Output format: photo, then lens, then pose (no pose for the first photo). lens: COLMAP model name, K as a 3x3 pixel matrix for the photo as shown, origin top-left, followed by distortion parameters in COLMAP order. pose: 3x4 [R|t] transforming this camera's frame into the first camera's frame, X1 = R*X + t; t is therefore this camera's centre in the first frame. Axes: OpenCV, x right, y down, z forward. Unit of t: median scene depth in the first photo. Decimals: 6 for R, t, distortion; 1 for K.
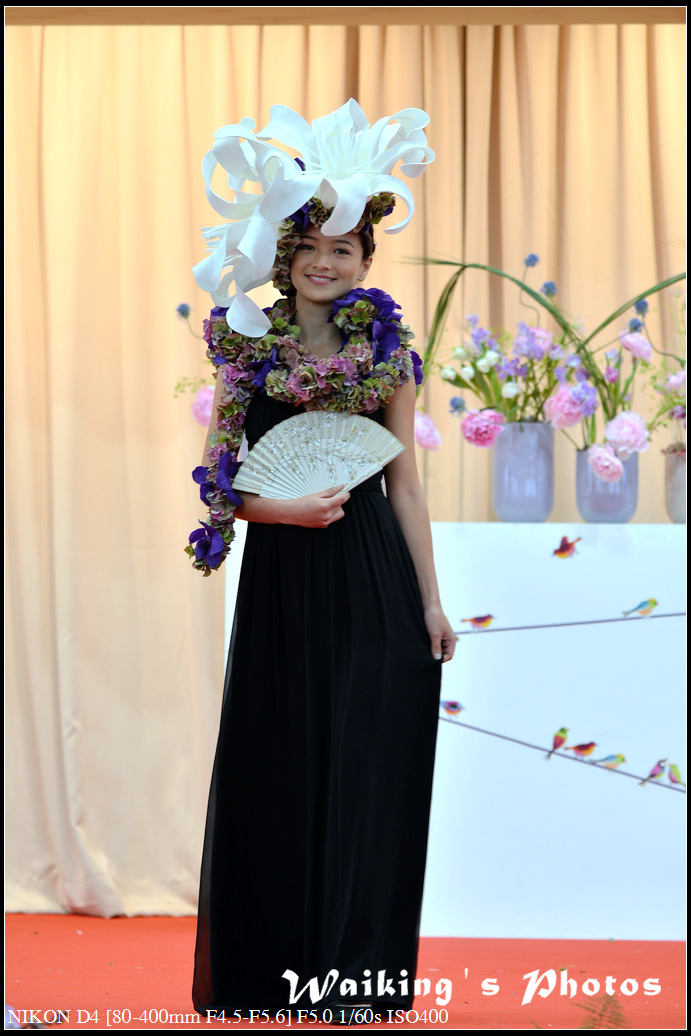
lens RADIAL K [[3744.4, 0, 356.7], [0, 3744.4, 528.6], [0, 0, 1]] dist [0.175217, 0.000000]
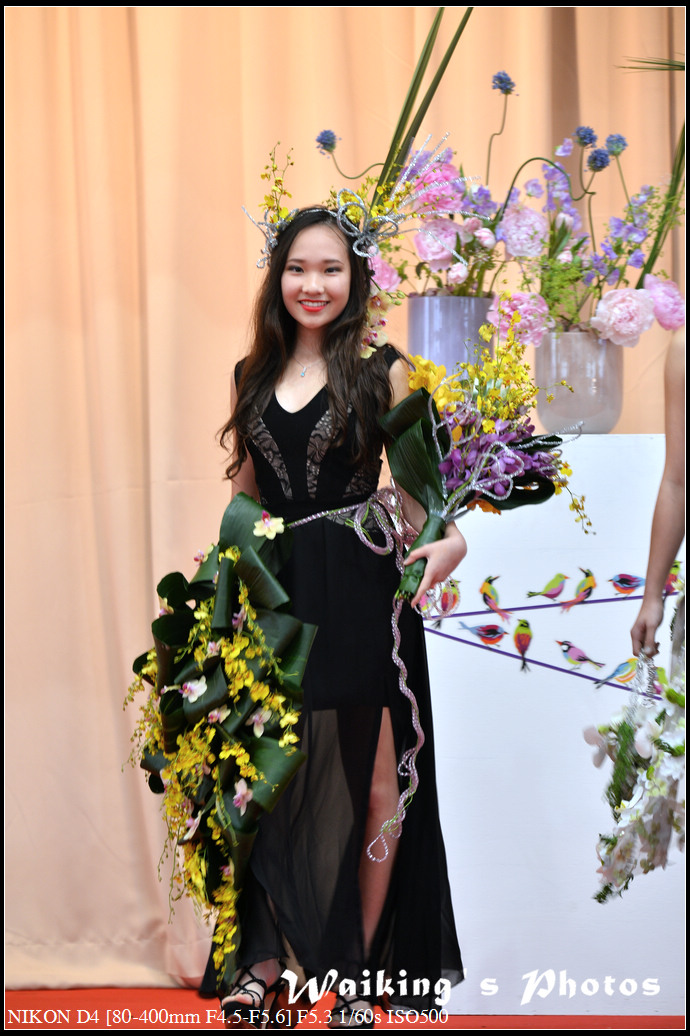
lens RADIAL K [[6574.9, 0, 343.7], [0, 6574.9, 519.6], [0, 0, 1]] dist [-0.031342, 0.000000]
pose [[0.998024, -0.010961, -0.061868, 0.032783], [0.012397, 0.999661, 0.022887, -0.014341], [0.061596, -0.023609, 0.997822, -0.242350]]
